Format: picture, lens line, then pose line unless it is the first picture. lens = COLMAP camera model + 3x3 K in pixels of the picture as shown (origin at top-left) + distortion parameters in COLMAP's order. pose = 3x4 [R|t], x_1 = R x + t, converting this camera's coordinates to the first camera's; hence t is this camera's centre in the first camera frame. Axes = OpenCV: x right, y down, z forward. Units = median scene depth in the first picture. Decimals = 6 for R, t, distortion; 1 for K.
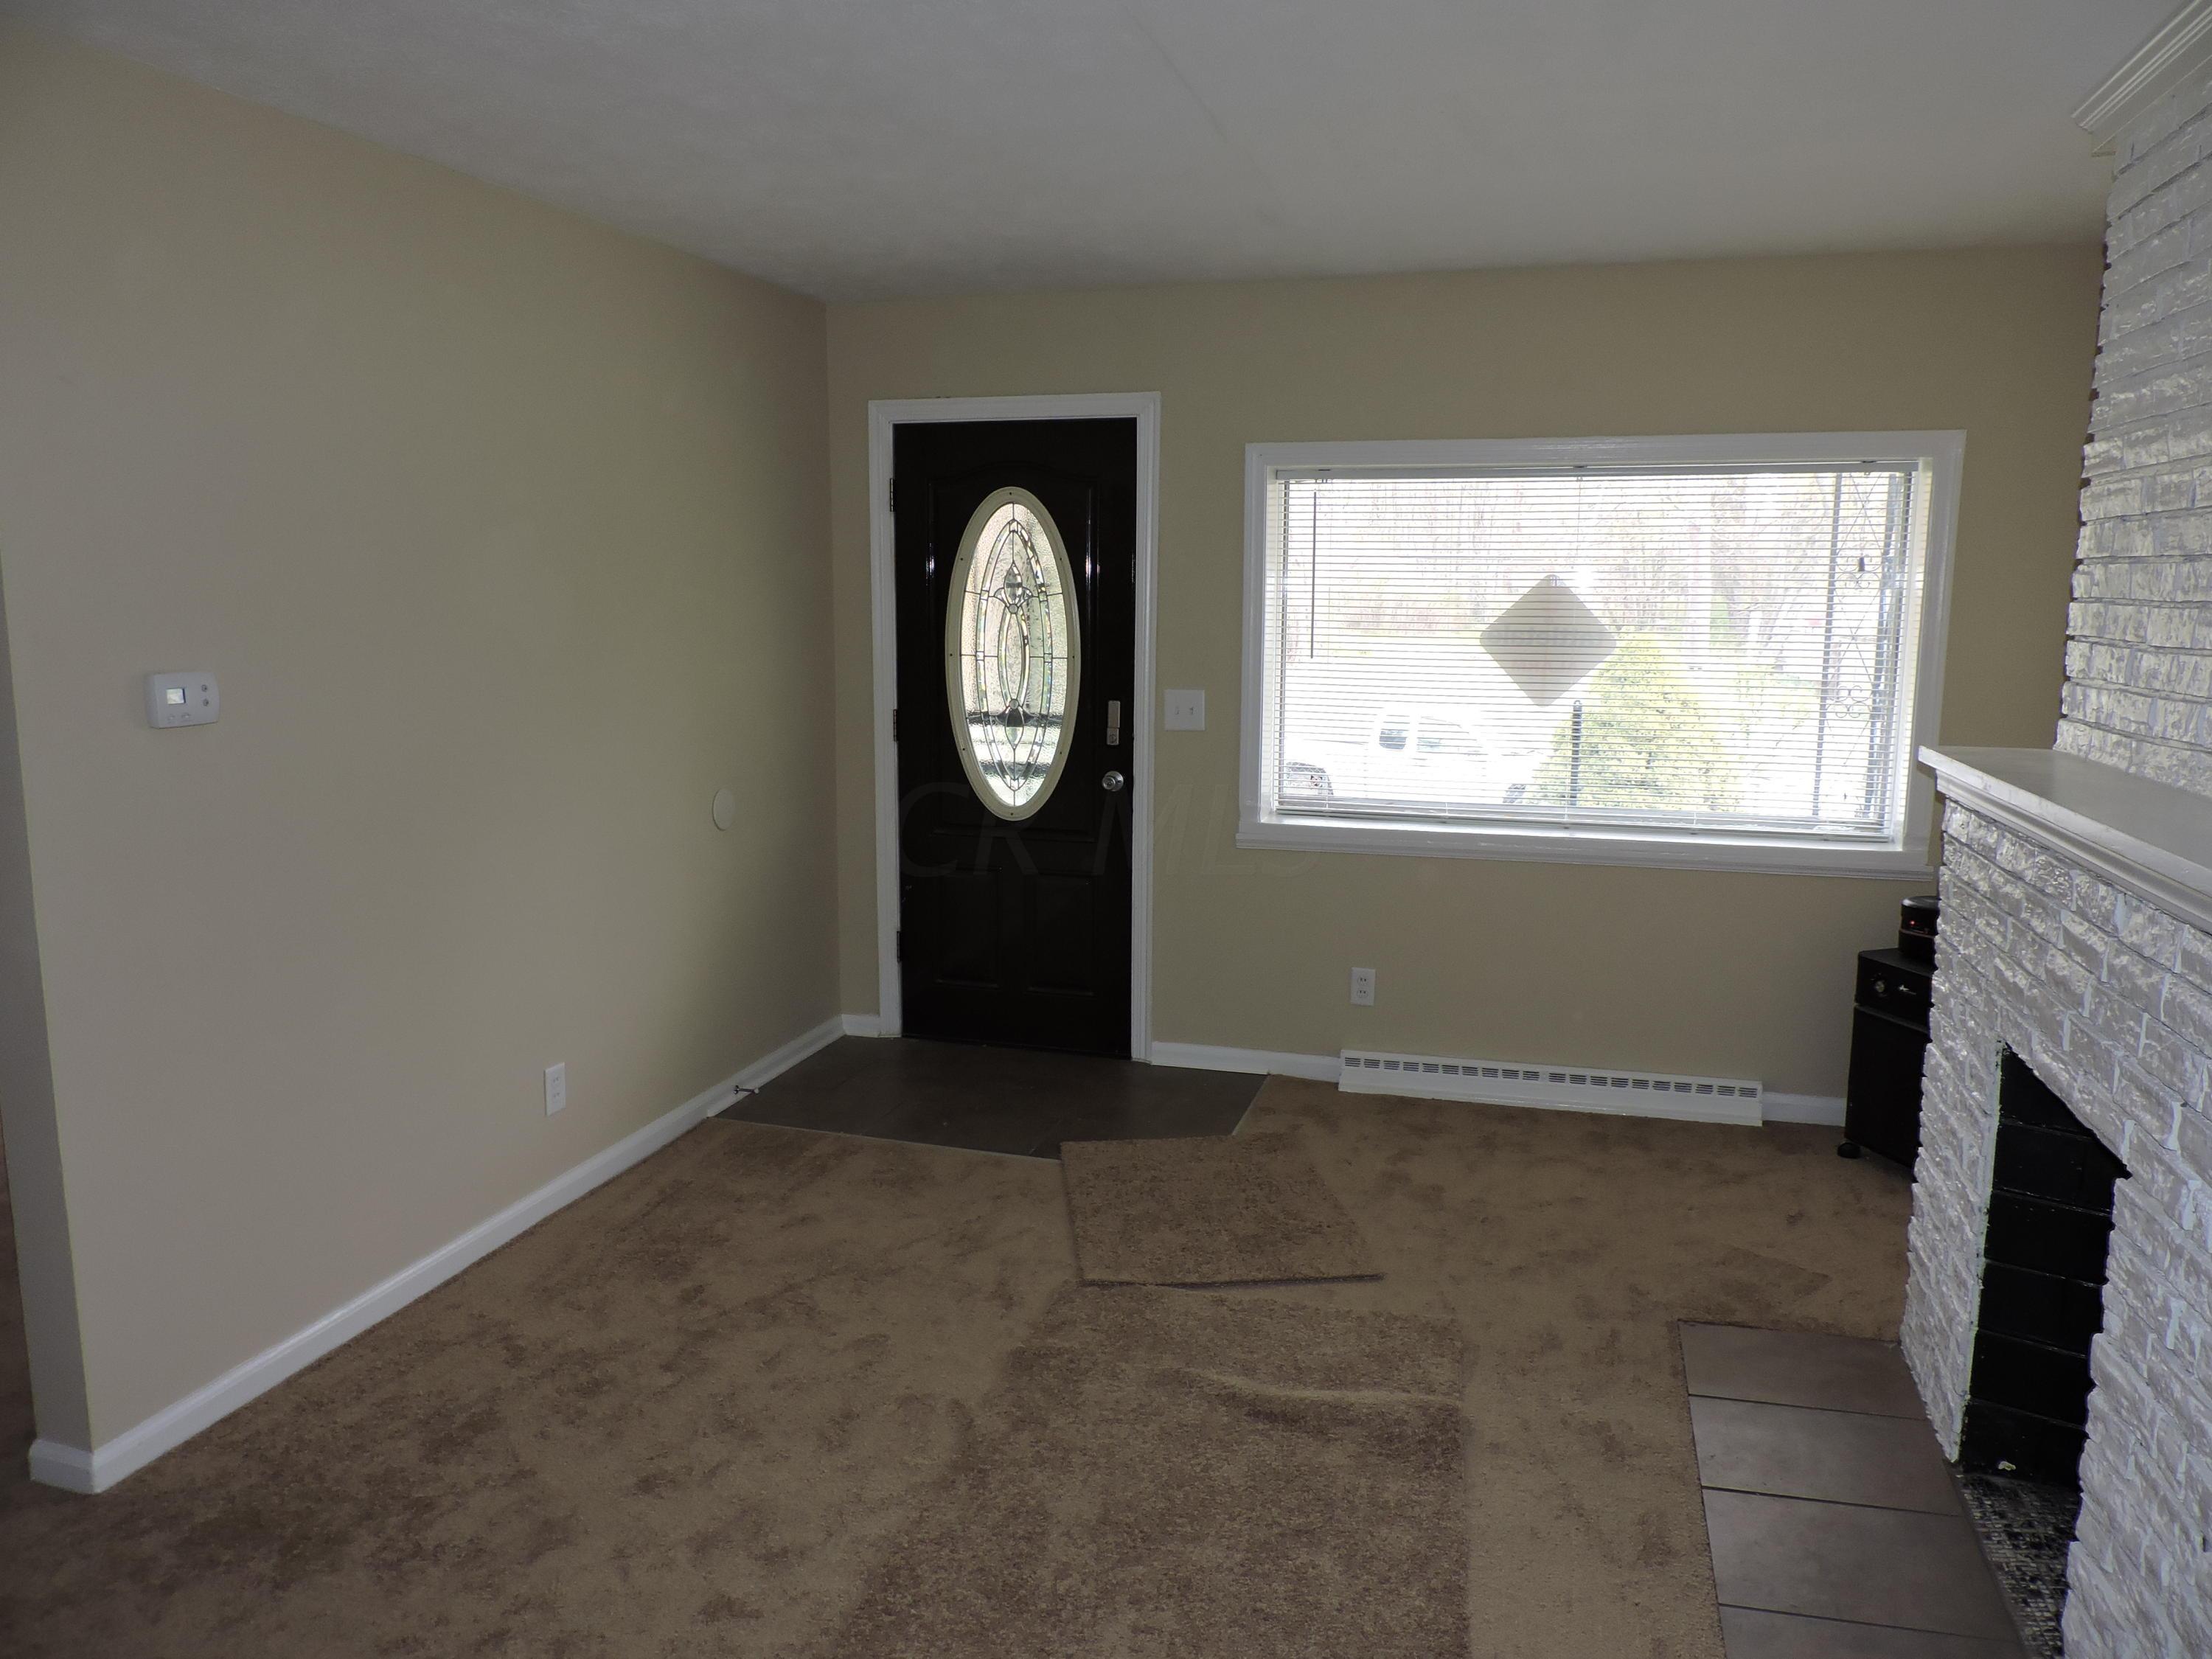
lens RADIAL K [[1568.0, 0, 1111.8], [0, 1568.0, 832.3], [0, 0, 1]] dist [-0.014093, -0.001956]
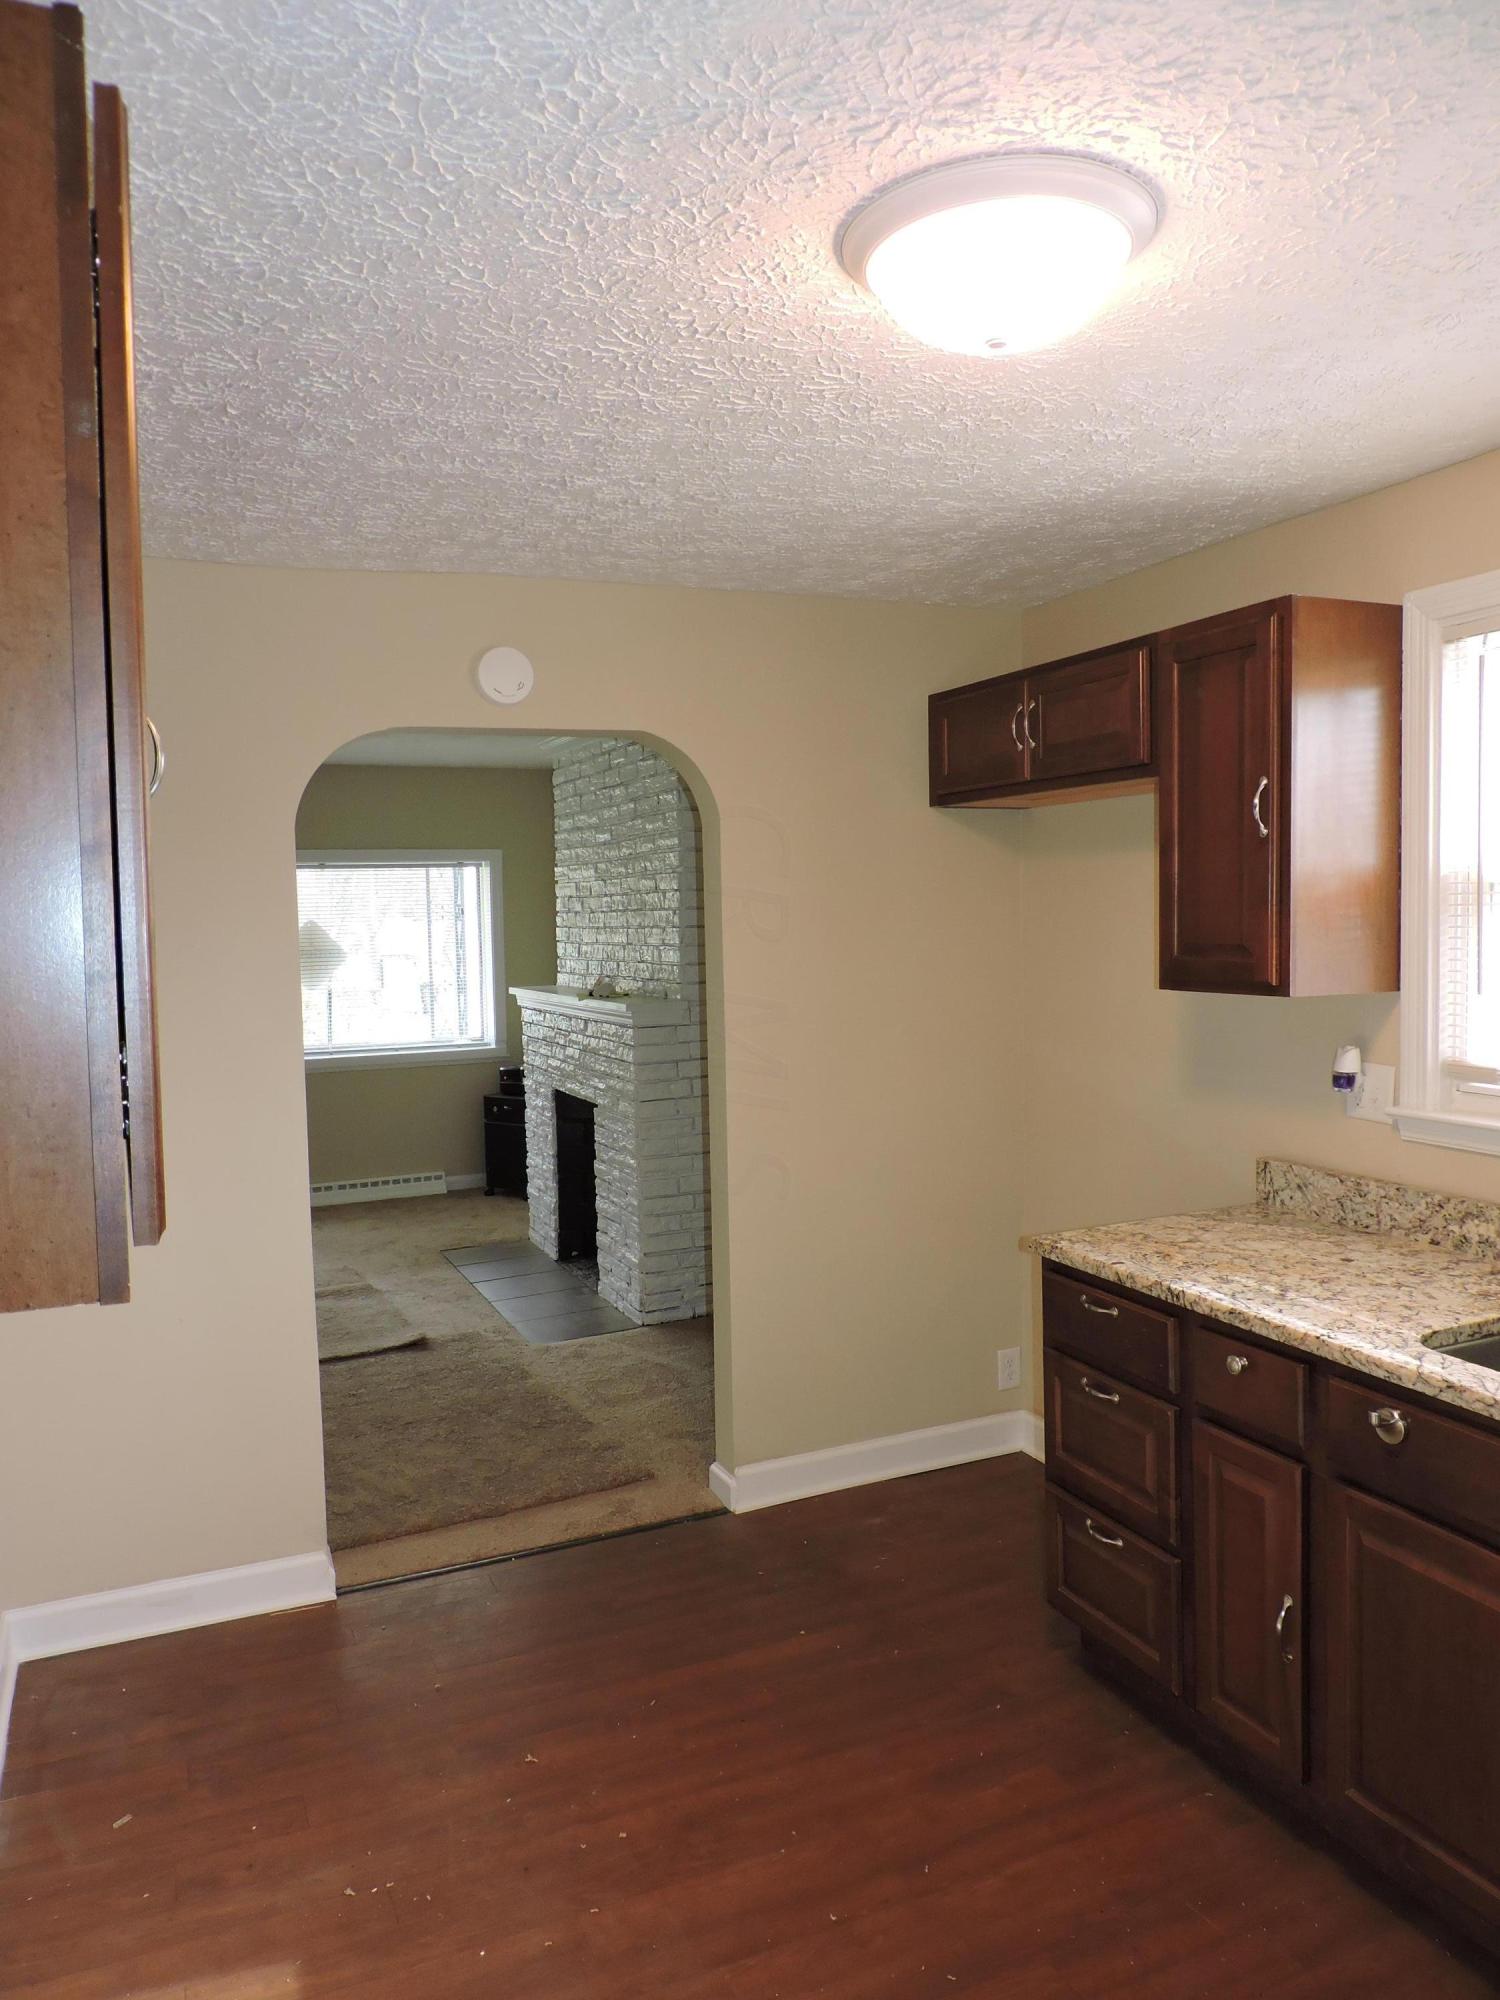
lens RADIAL K [[1417.7, 0, 744.8], [0, 1417.7, 1003.2], [0, 0, 1]] dist [-0.014093, -0.001956]
pose [[0.768261, -0.063498, 0.636980, -0.643000], [0.122430, 0.991274, -0.048847, 0.128671], [-0.628320, 0.115512, 0.769331, -0.980106]]
